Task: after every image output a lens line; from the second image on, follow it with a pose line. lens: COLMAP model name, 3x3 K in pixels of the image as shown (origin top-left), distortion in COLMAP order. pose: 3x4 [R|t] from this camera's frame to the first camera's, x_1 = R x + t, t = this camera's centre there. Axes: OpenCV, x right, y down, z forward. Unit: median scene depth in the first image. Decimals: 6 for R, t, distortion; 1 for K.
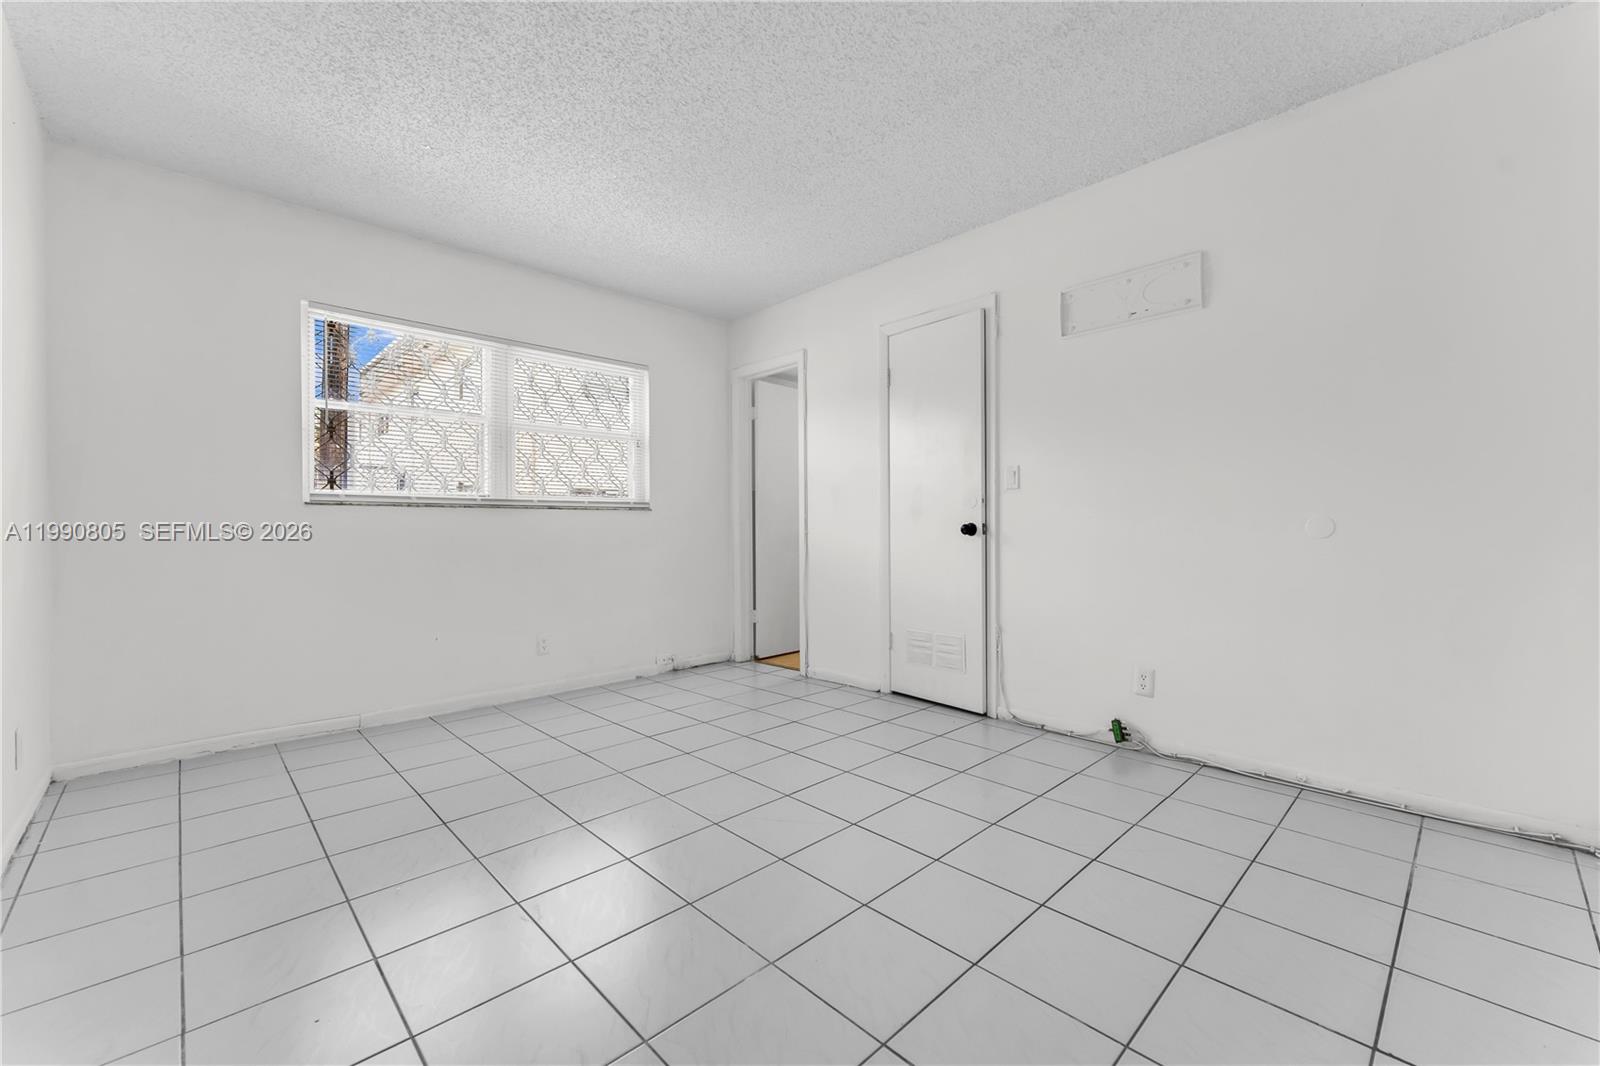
lens RADIAL K [[651.6, 0, 795.0], [0, 651.6, 527.8], [0, 0, 1]] dist [0.001325, -0.001842]
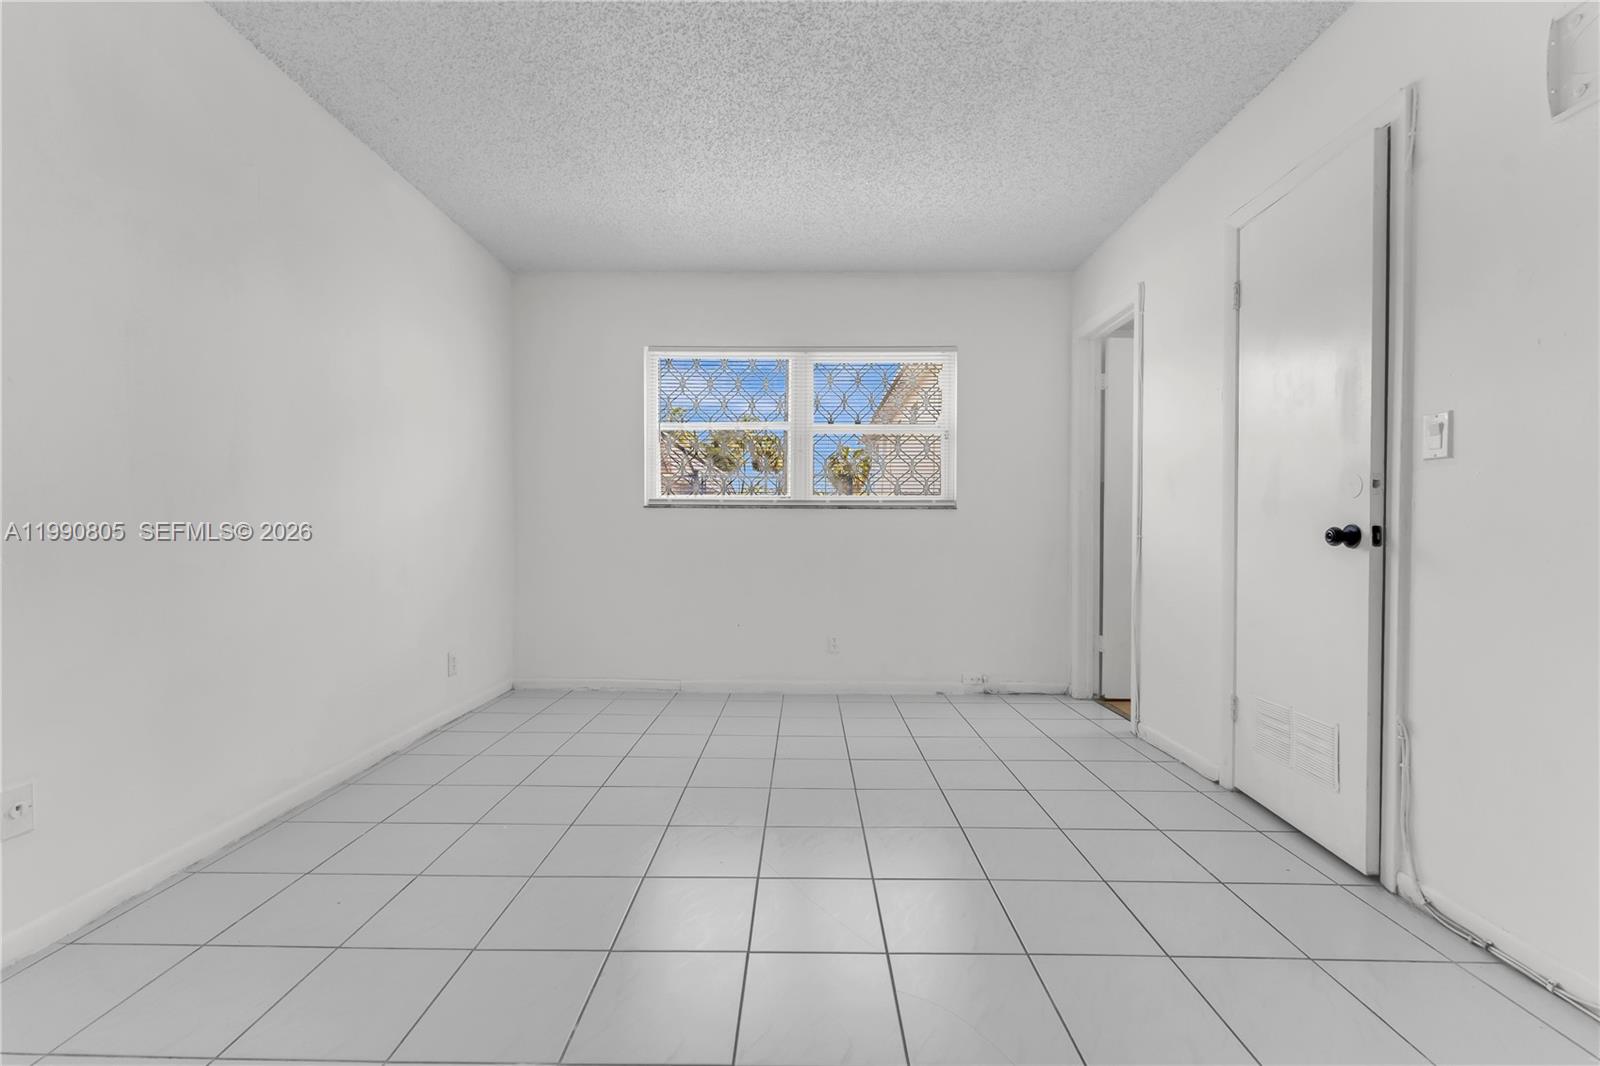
lens RADIAL K [[651.6, 0, 794.3], [0, 651.6, 534.9], [0, 0, 1]] dist [0.001325, -0.001842]
pose [[0.713216, 0.015608, -0.700770, 0.284163], [-0.007572, 0.999865, 0.014563, -0.002927], [0.700903, -0.005080, 0.713238, 0.243276]]
